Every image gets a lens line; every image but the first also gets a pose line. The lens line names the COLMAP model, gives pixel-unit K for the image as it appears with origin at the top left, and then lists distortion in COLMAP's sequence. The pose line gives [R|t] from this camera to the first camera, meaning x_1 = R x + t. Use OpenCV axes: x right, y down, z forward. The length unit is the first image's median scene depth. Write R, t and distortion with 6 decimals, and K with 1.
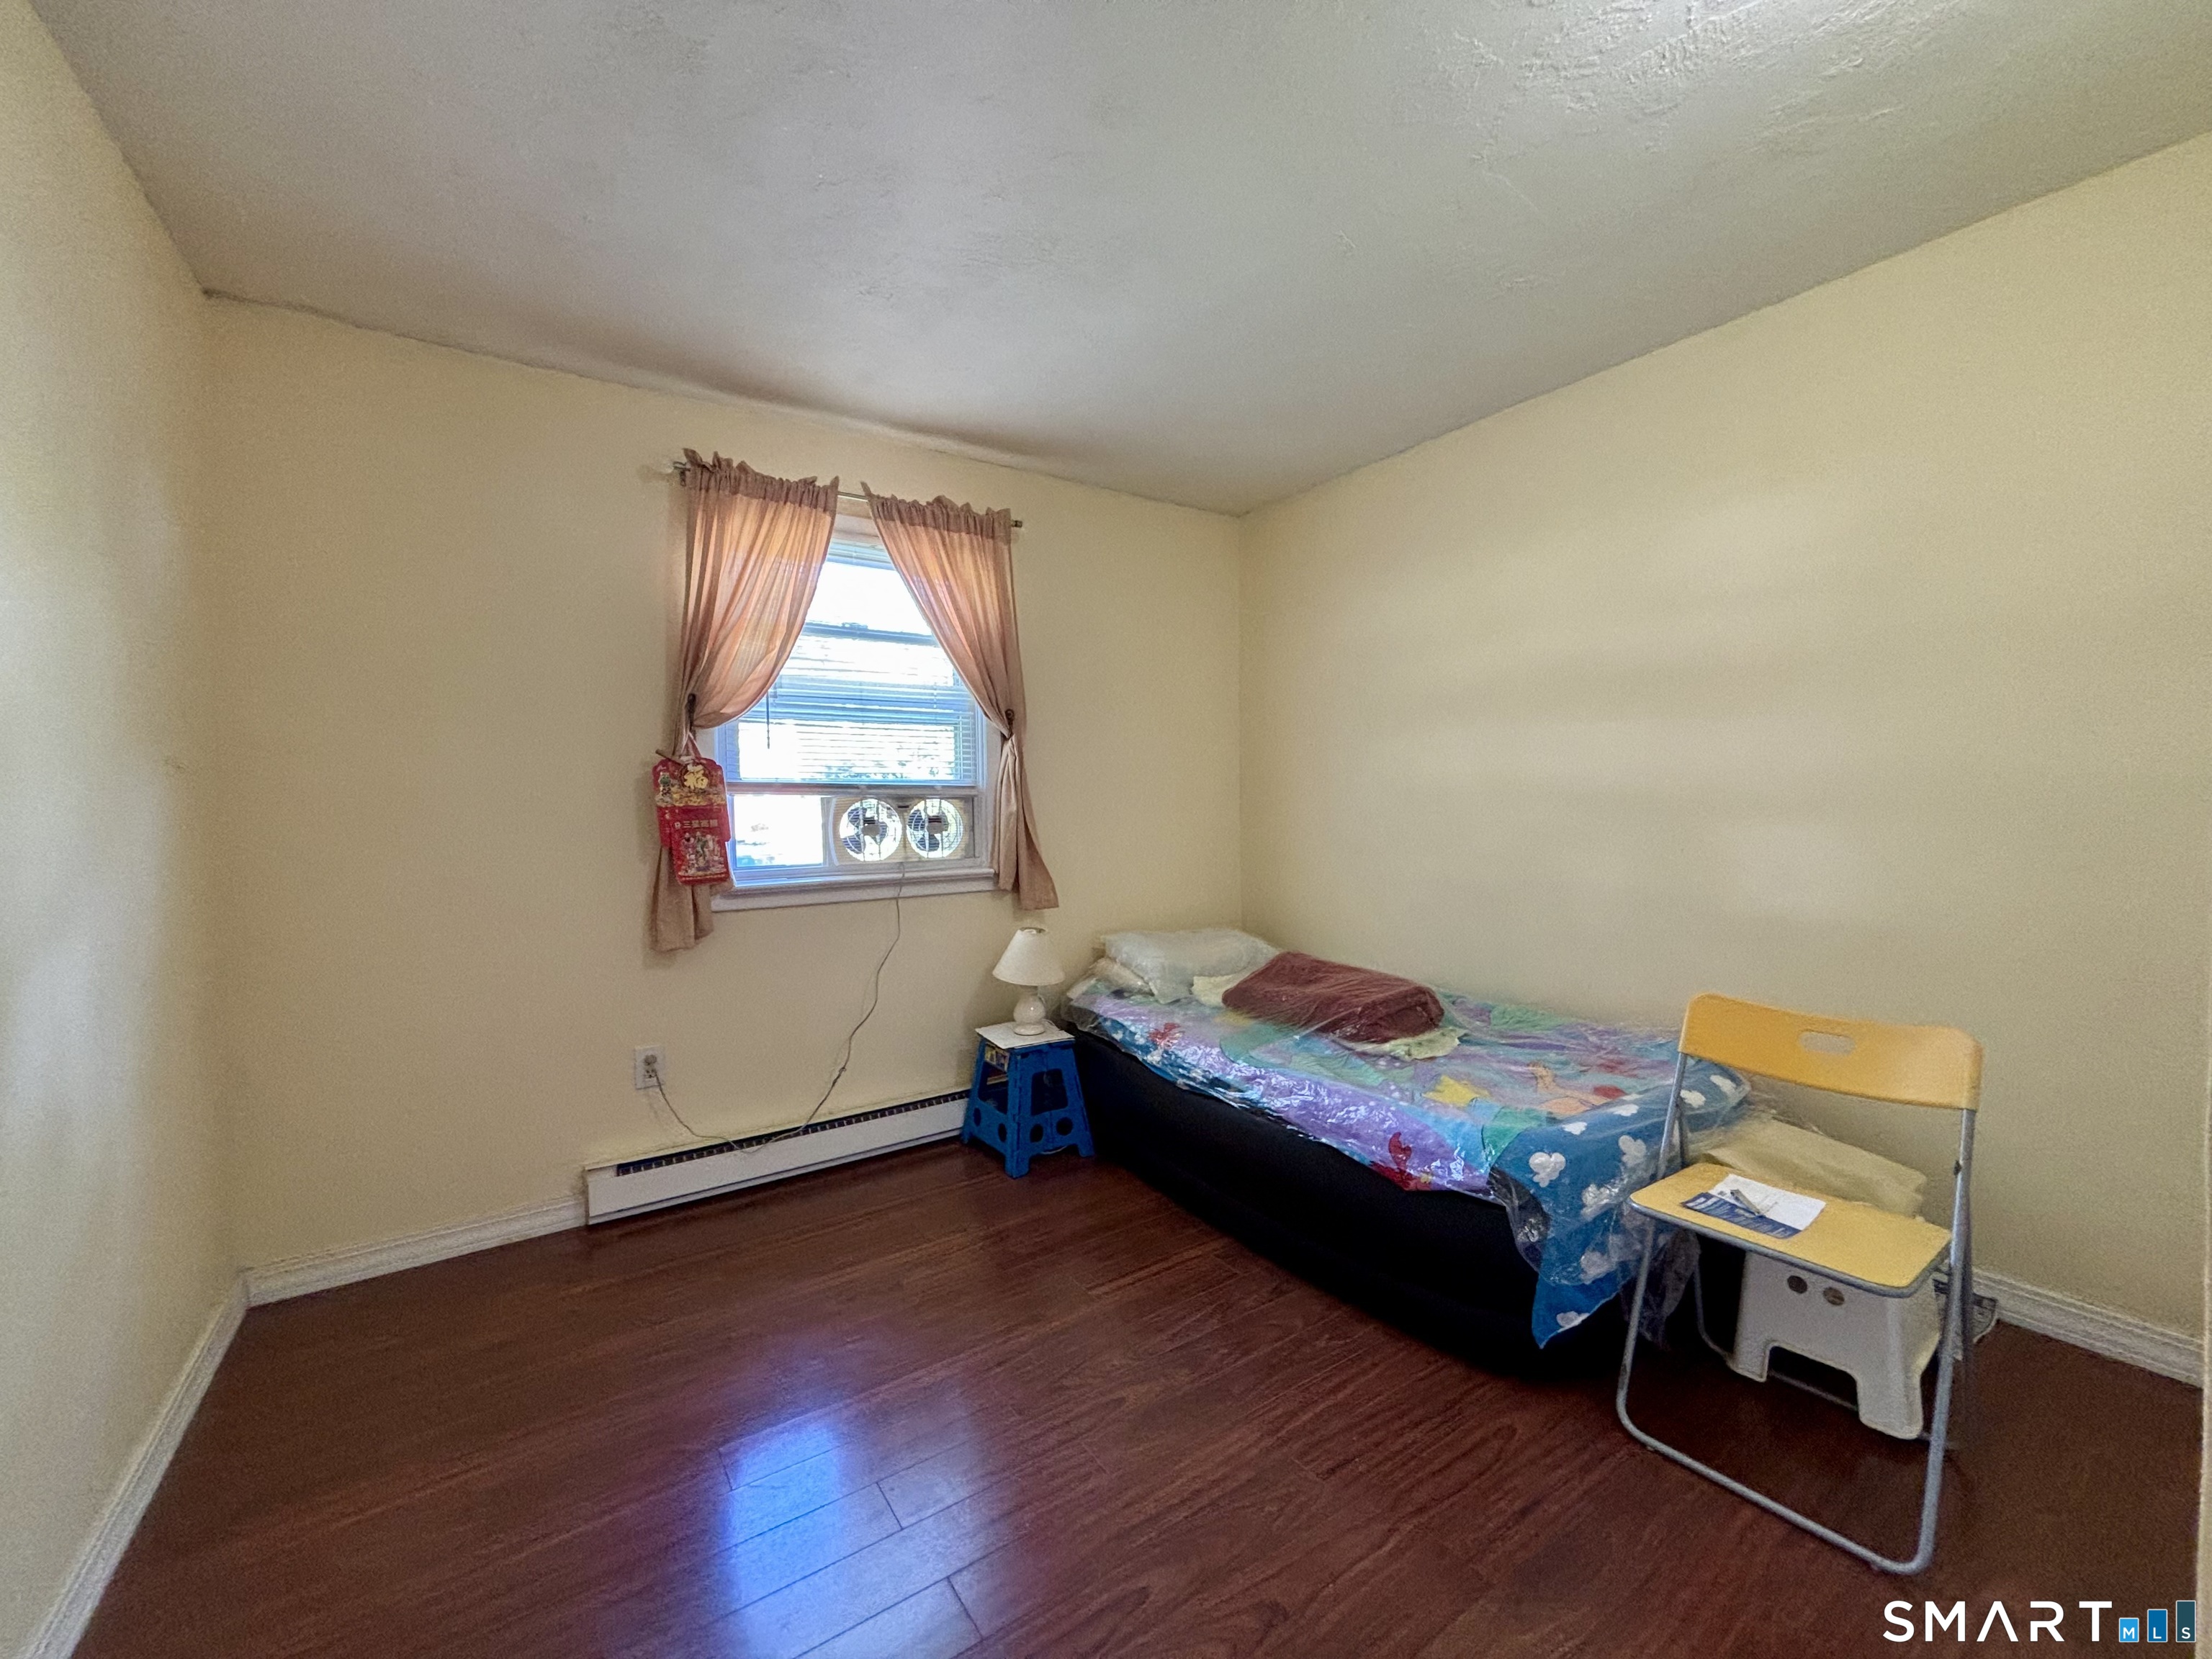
lens RADIAL K [[889.5, 0, 1106.0], [0, 889.5, 829.5], [0, 0, 1]] dist [0.009081, -0.000035]
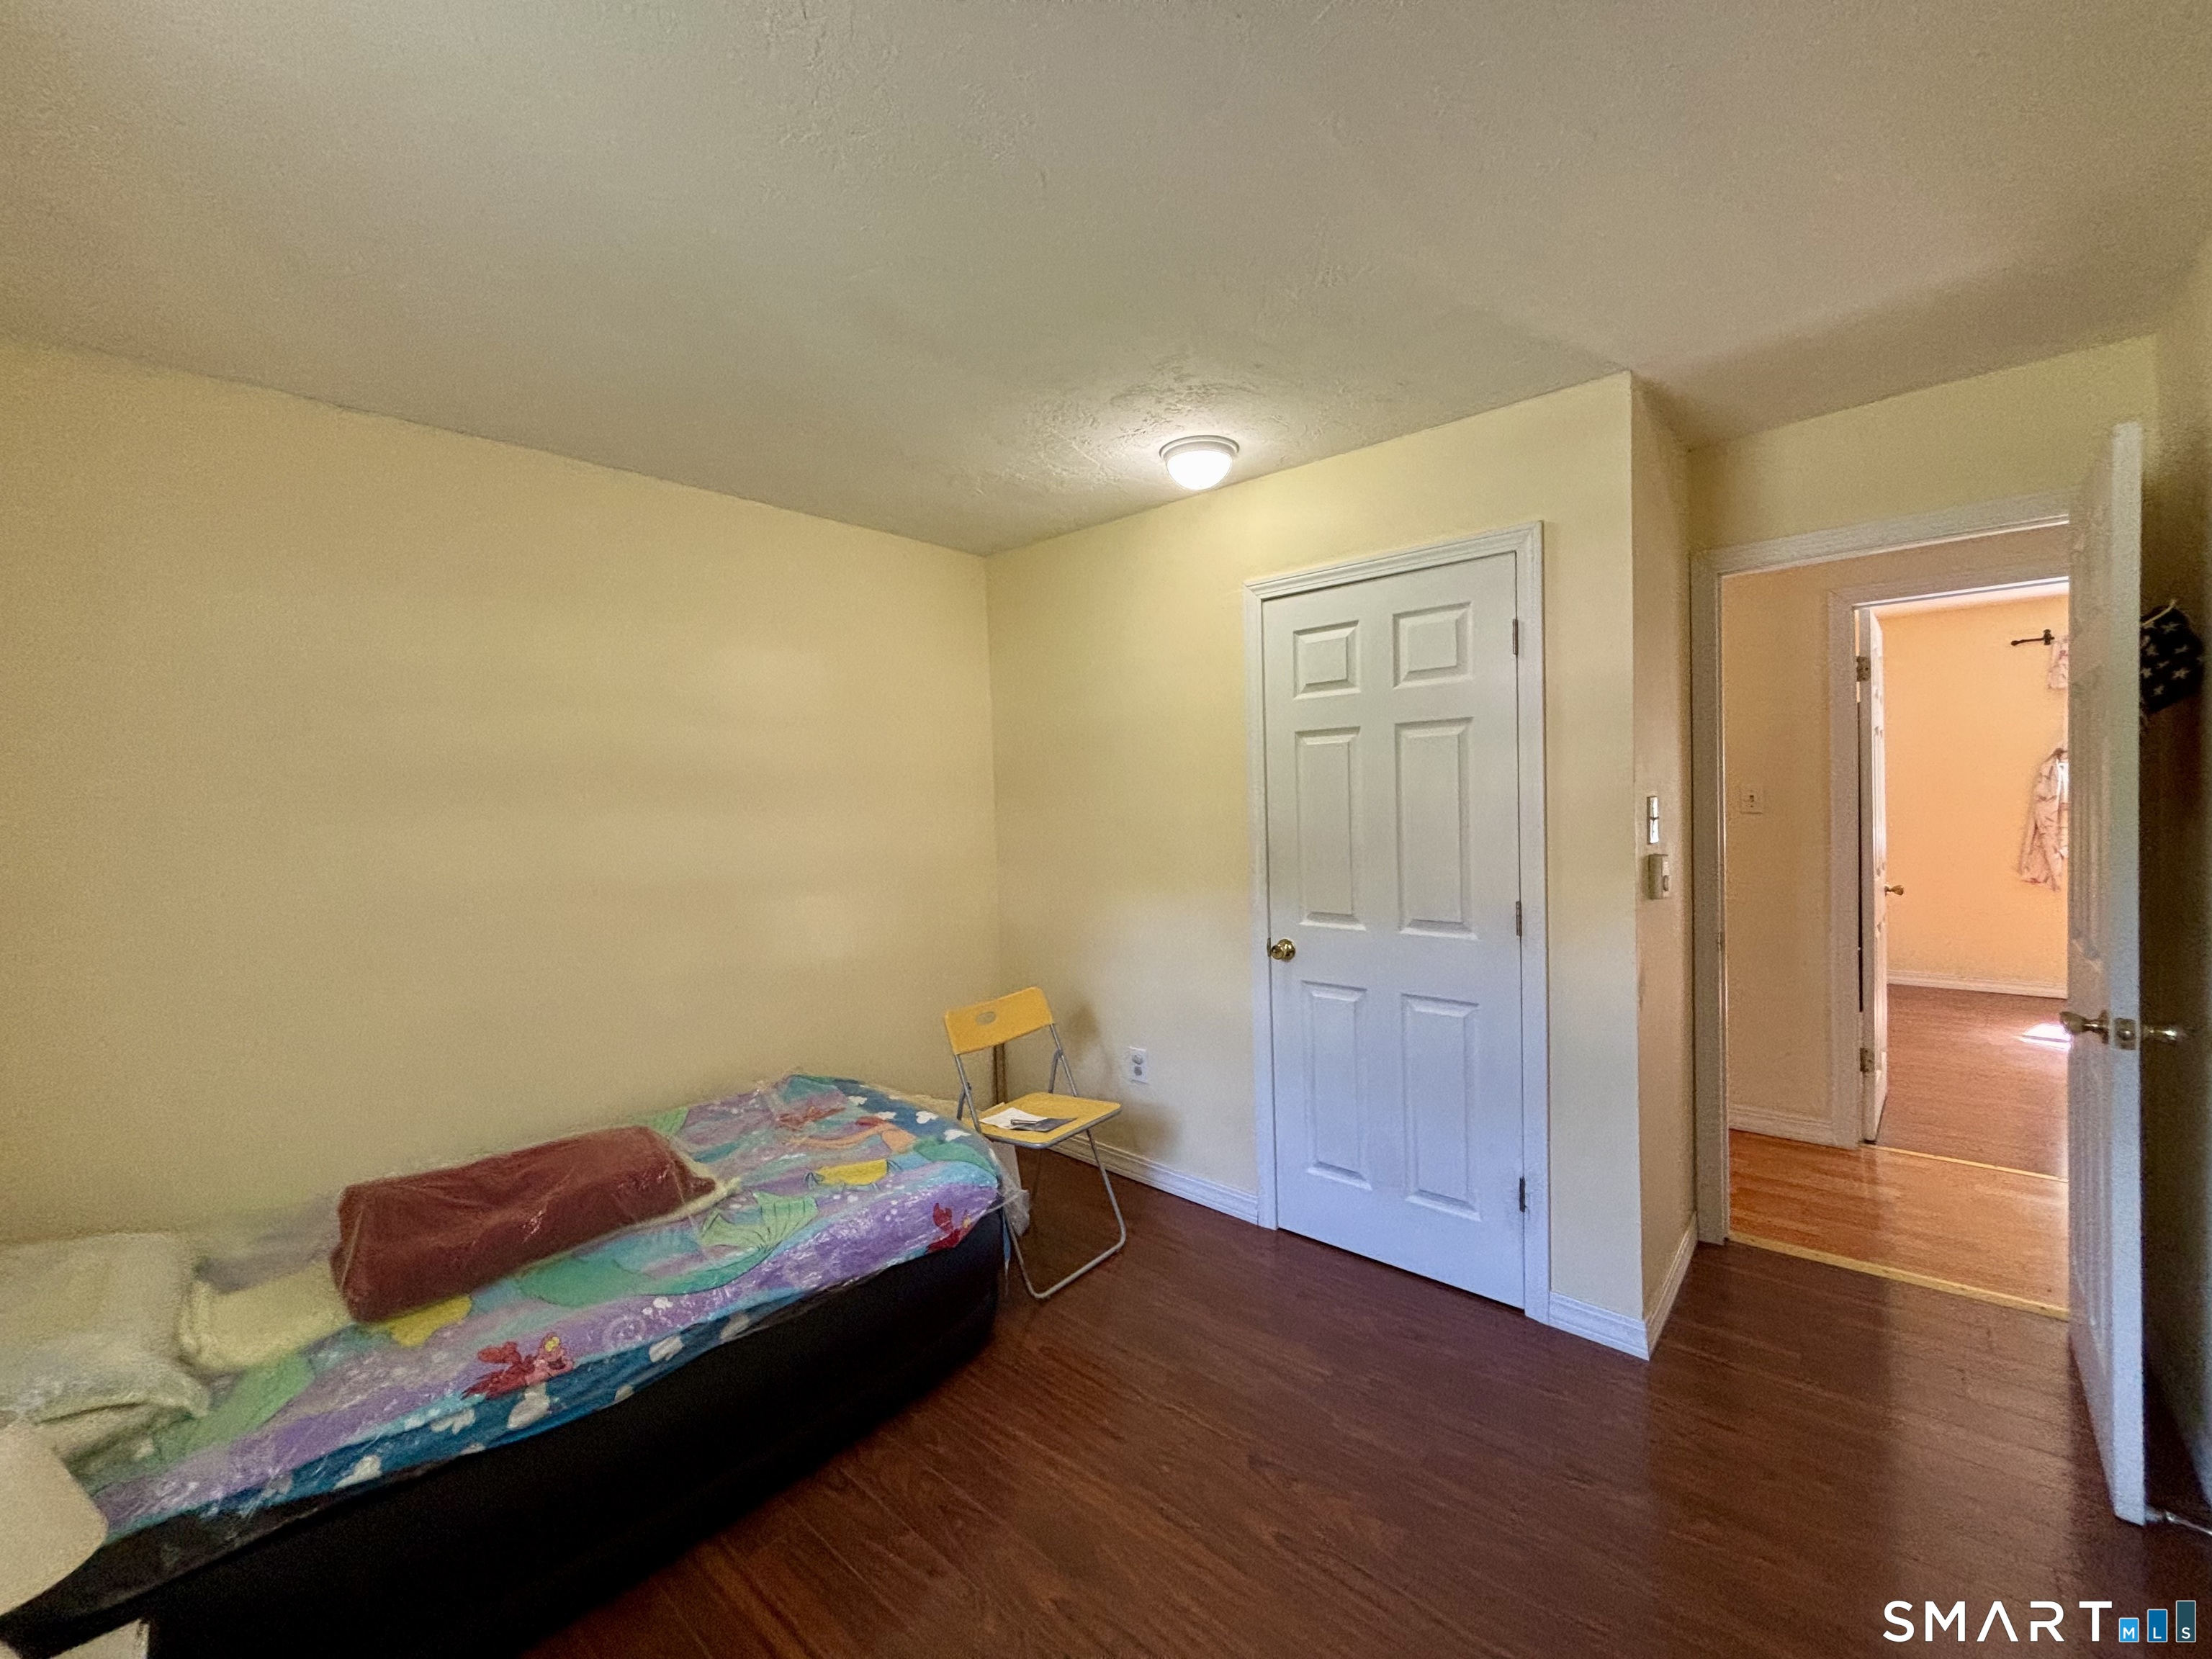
lens RADIAL K [[889.5, 0, 1106.0], [0, 889.5, 829.5], [0, 0, 1]] dist [0.009081, -0.000035]
pose [[-0.226866, -0.015183, 0.973808, -0.747641], [0.071917, 0.996888, 0.032297, -0.133592], [-0.971267, 0.077360, -0.225068, 0.970928]]
